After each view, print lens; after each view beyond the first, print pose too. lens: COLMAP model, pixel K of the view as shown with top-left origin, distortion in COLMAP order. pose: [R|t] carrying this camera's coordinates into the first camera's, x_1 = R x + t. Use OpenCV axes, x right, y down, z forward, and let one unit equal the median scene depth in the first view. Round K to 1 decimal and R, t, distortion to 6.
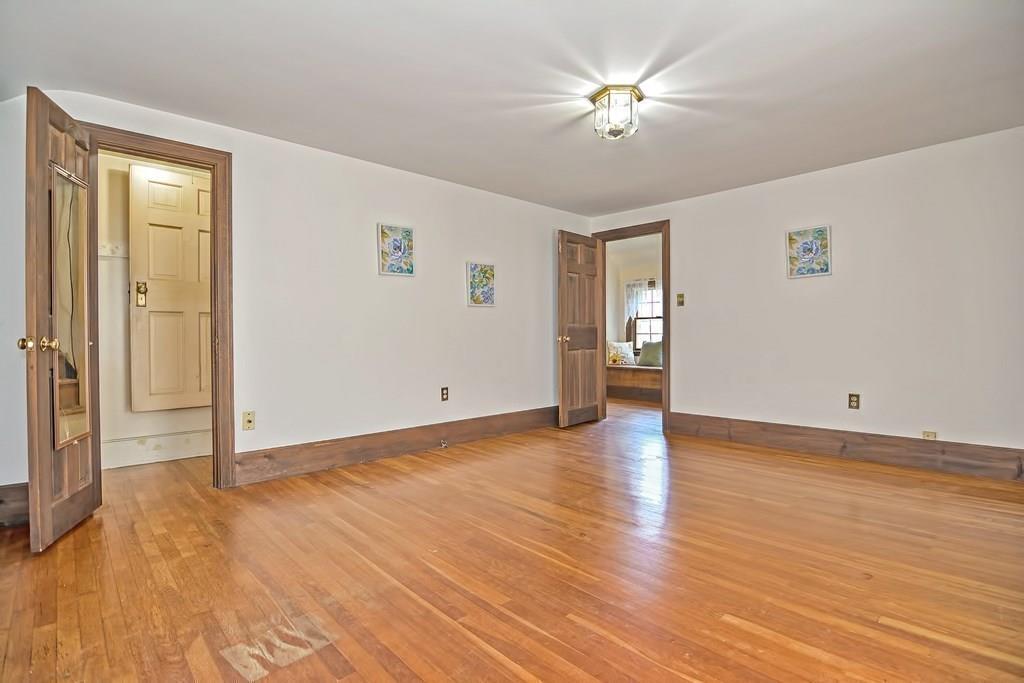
lens RADIAL K [[500.9, 0, 502.7], [0, 500.9, 339.7], [0, 0, 1]] dist [-0.005134, -0.006177]
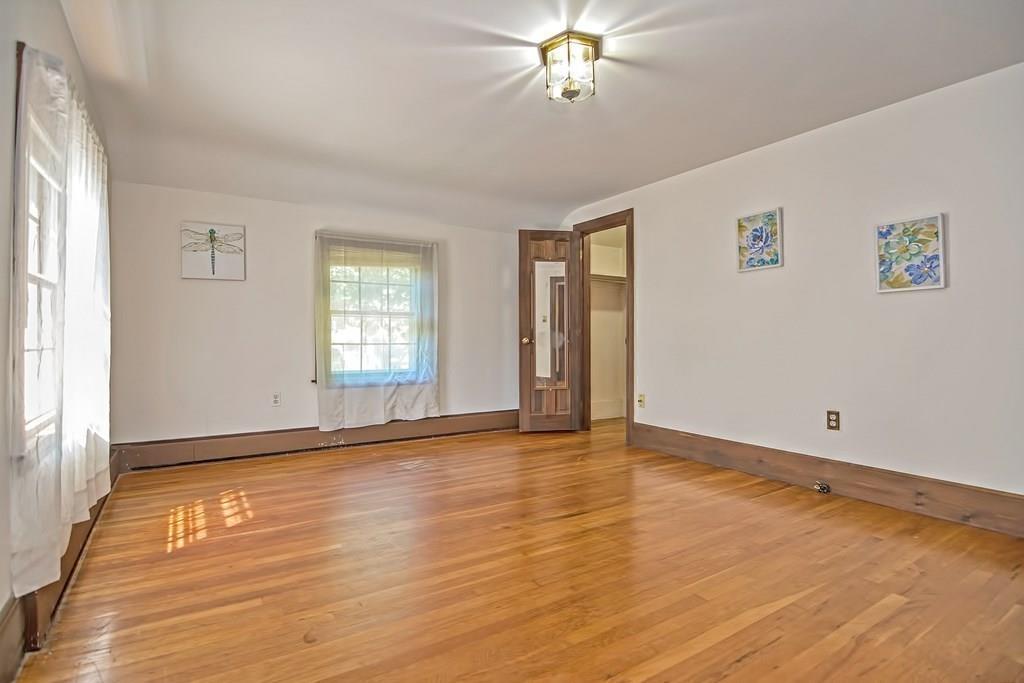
lens RADIAL K [[500.9, 0, 502.7], [0, 500.9, 335.6], [0, 0, 1]] dist [-0.005134, -0.006177]
pose [[-0.181853, 0.001608, -0.983324, 0.726739], [-0.009448, 0.999950, 0.003383, -0.011349], [0.983280, 0.009906, -0.181829, 0.716465]]
